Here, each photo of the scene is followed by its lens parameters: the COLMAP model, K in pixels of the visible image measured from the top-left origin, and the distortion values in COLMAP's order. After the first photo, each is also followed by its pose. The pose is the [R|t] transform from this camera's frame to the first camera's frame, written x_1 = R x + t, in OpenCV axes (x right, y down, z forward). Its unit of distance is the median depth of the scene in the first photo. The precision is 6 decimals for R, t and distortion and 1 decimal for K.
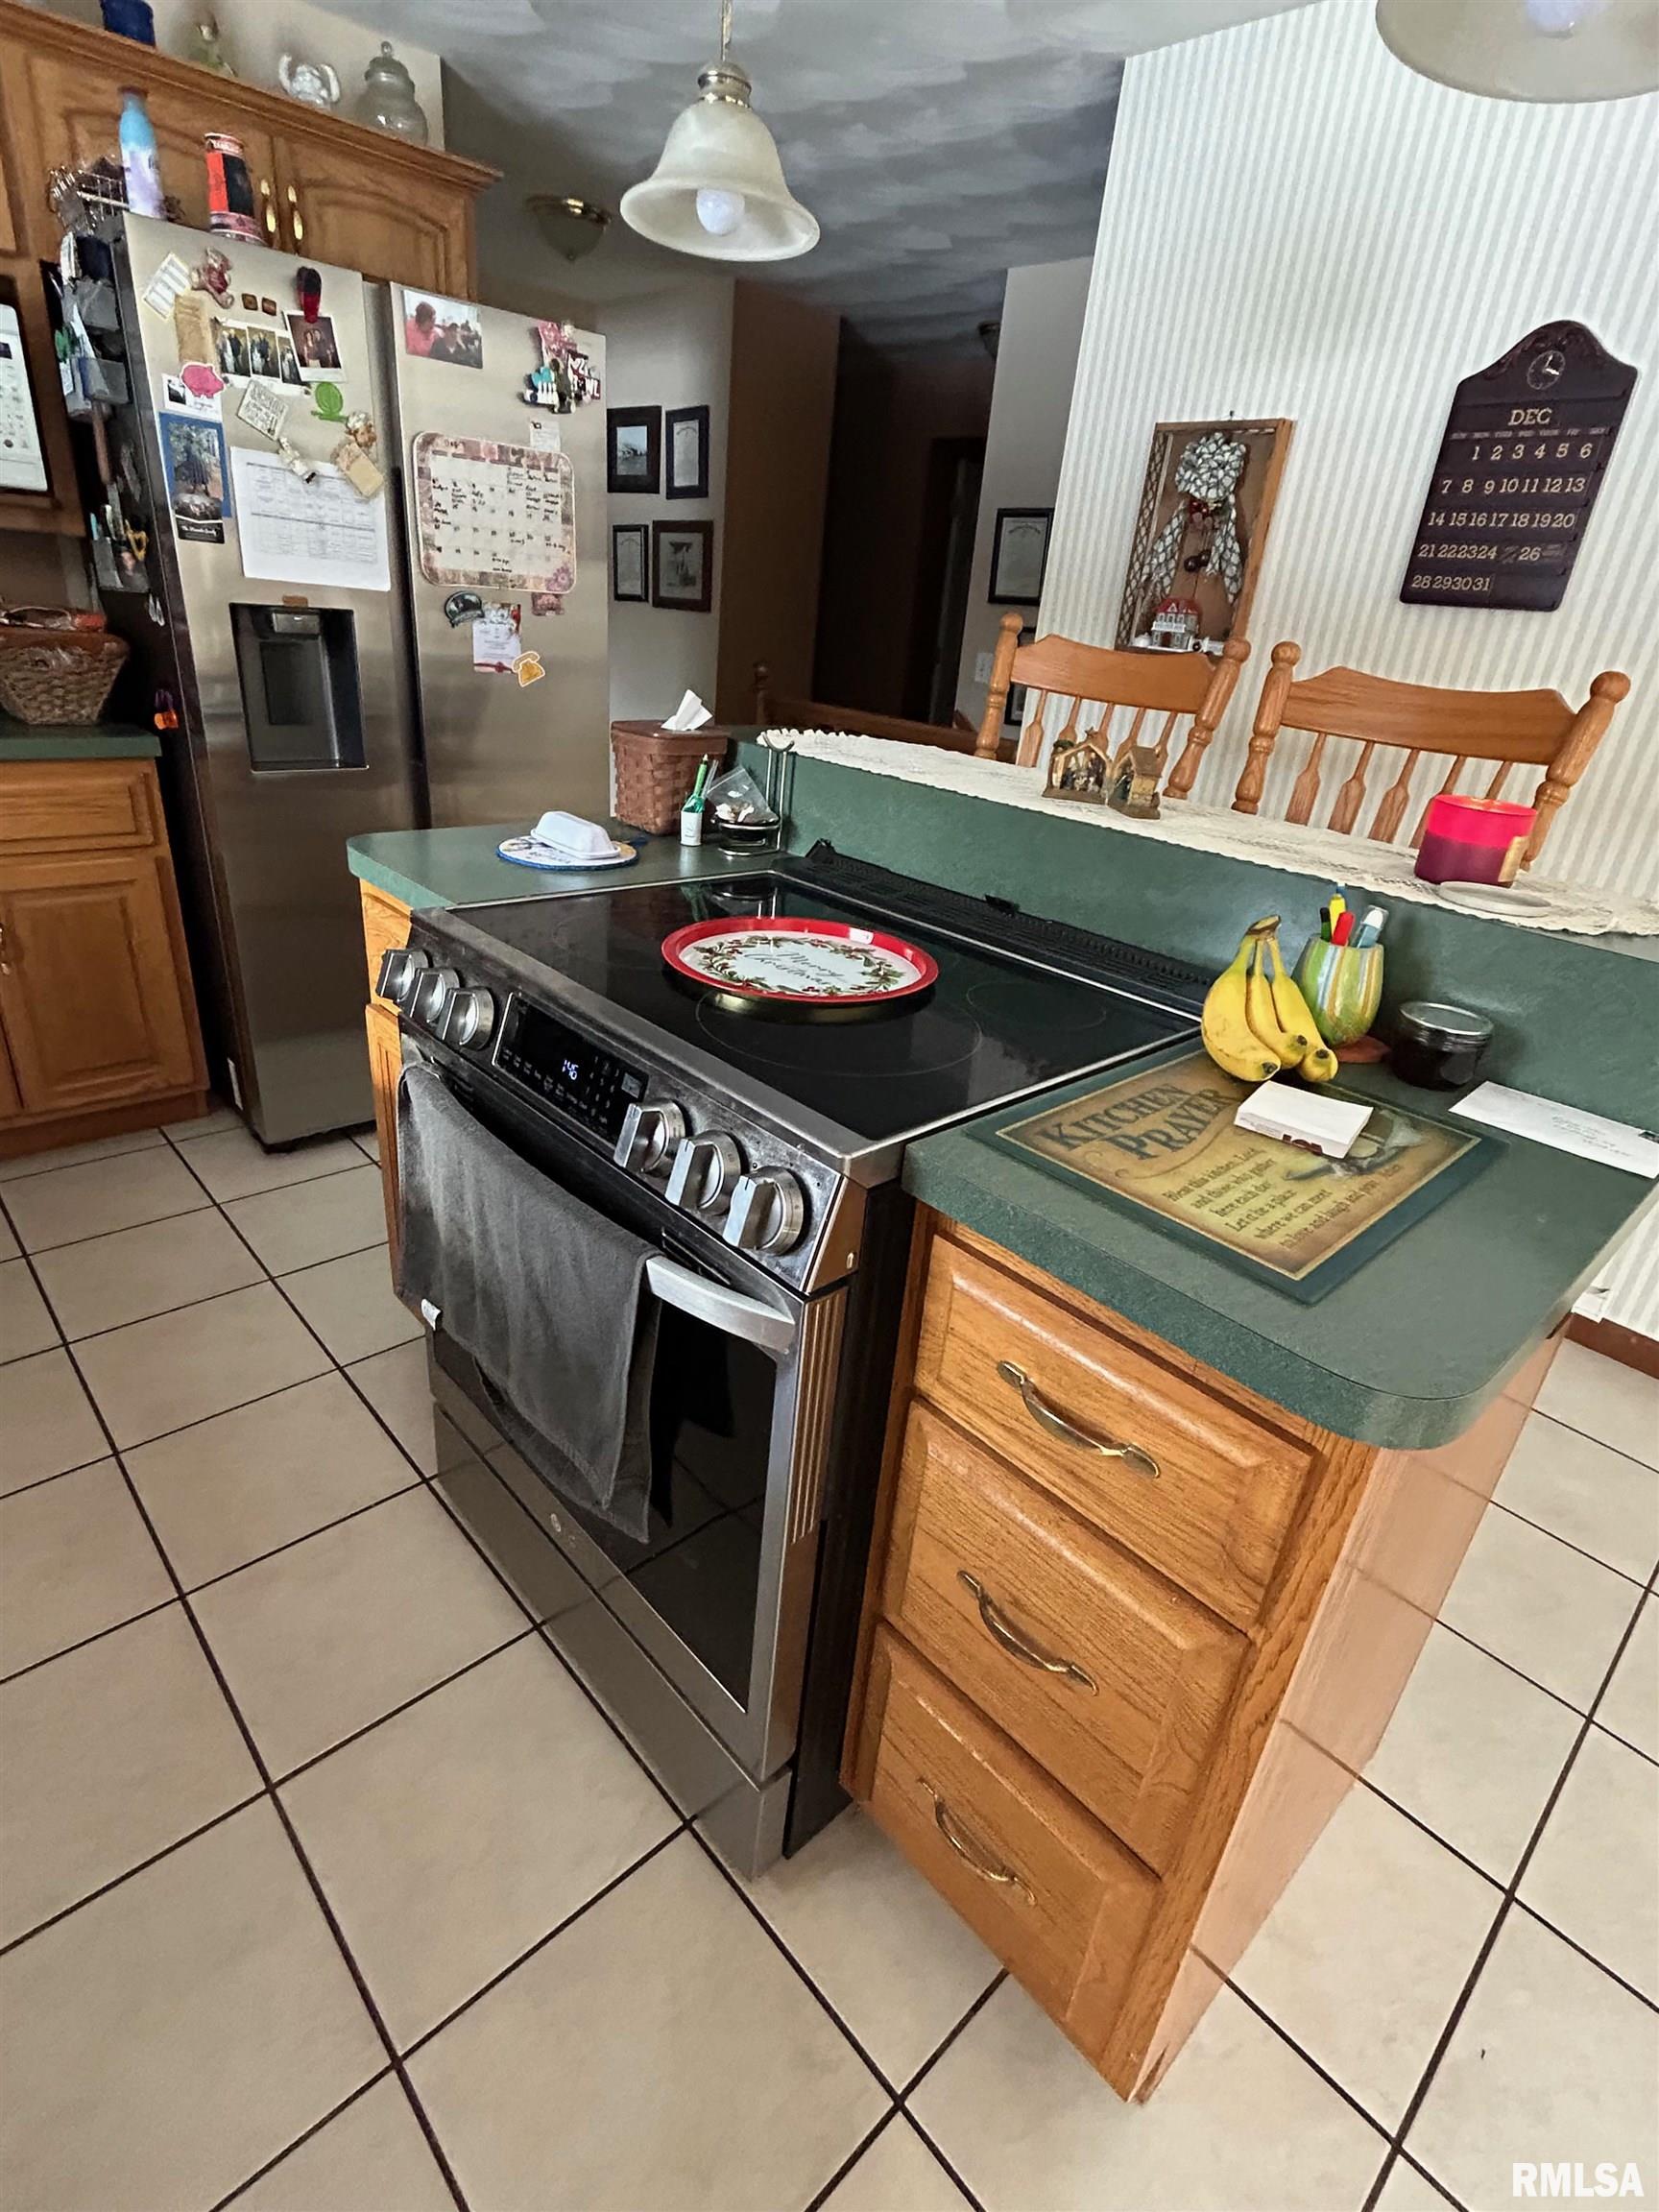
lens RADIAL K [[1077.6, 0, 839.1], [0, 1077.6, 1093.0], [0, 0, 1]] dist [0.003737, 0.002560]
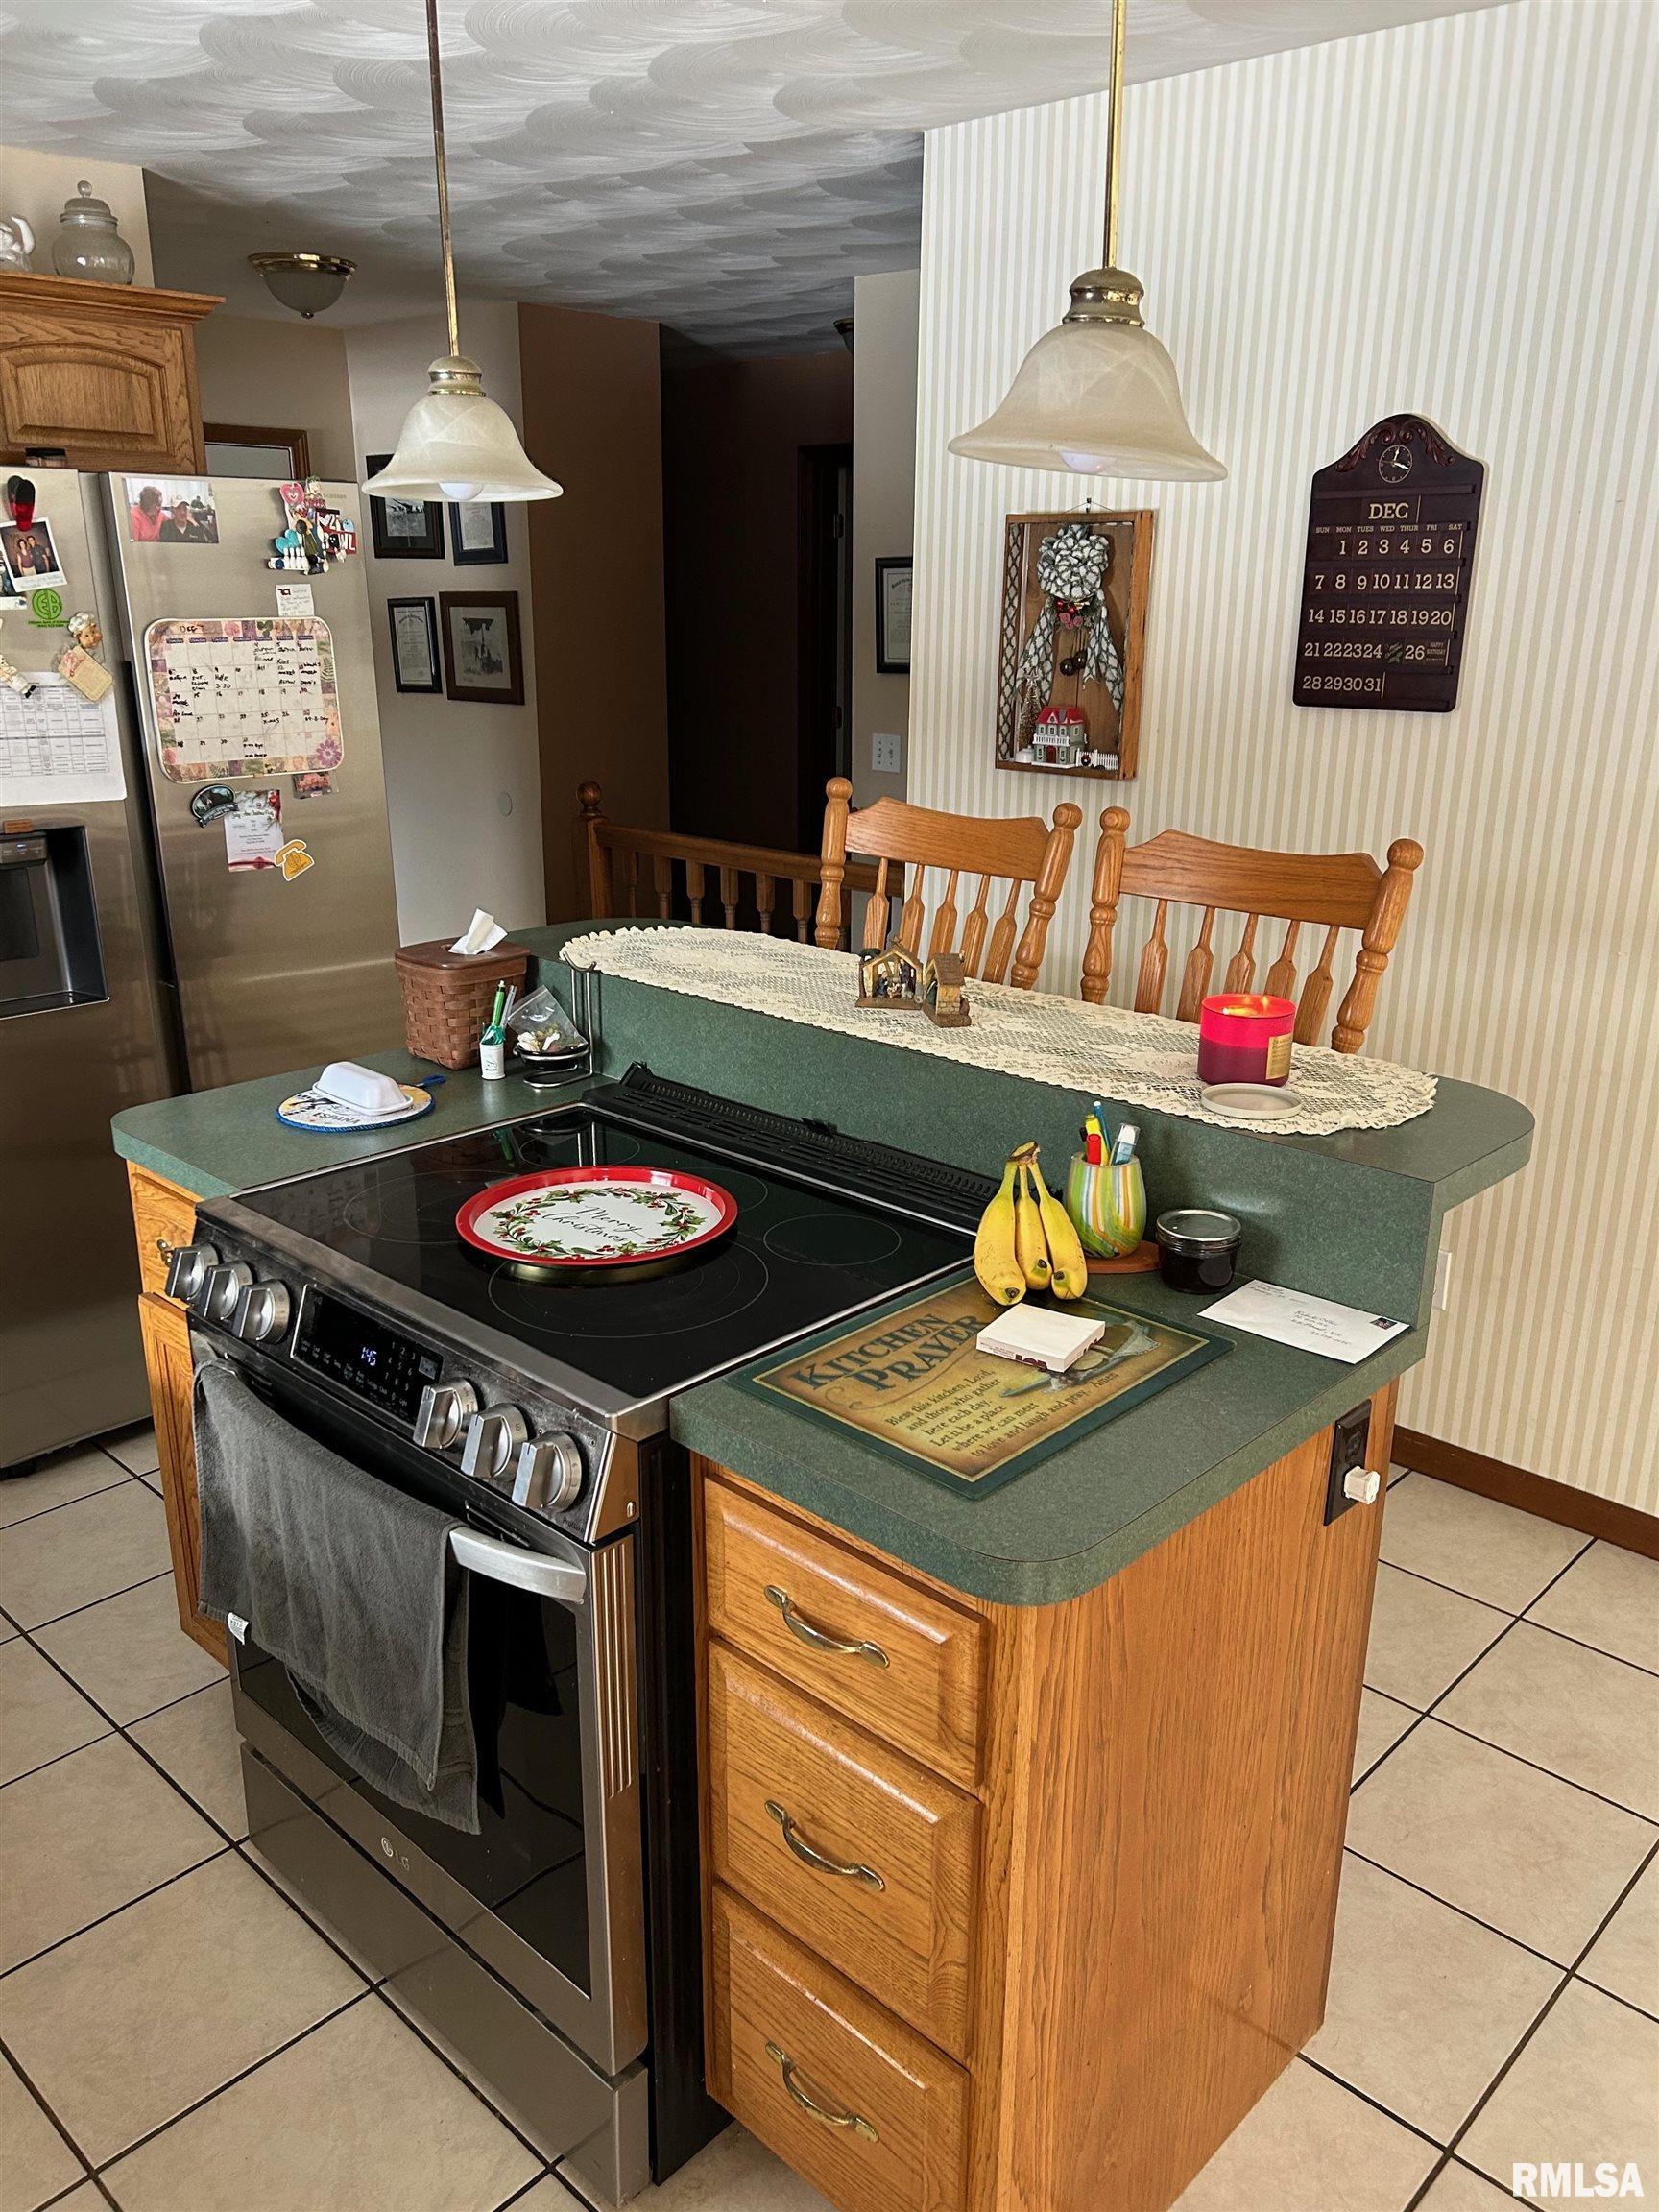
lens RADIAL K [[1676.9, 0, 830.1], [0, 1676.9, 1115.6], [0, 0, 1]] dist [0.060566, -0.053434]
pose [[0.995140, -0.096279, 0.020671, 0.121156], [0.097980, 0.989072, -0.110168, -0.019548], [-0.009838, 0.111658, 0.993698, -0.430105]]
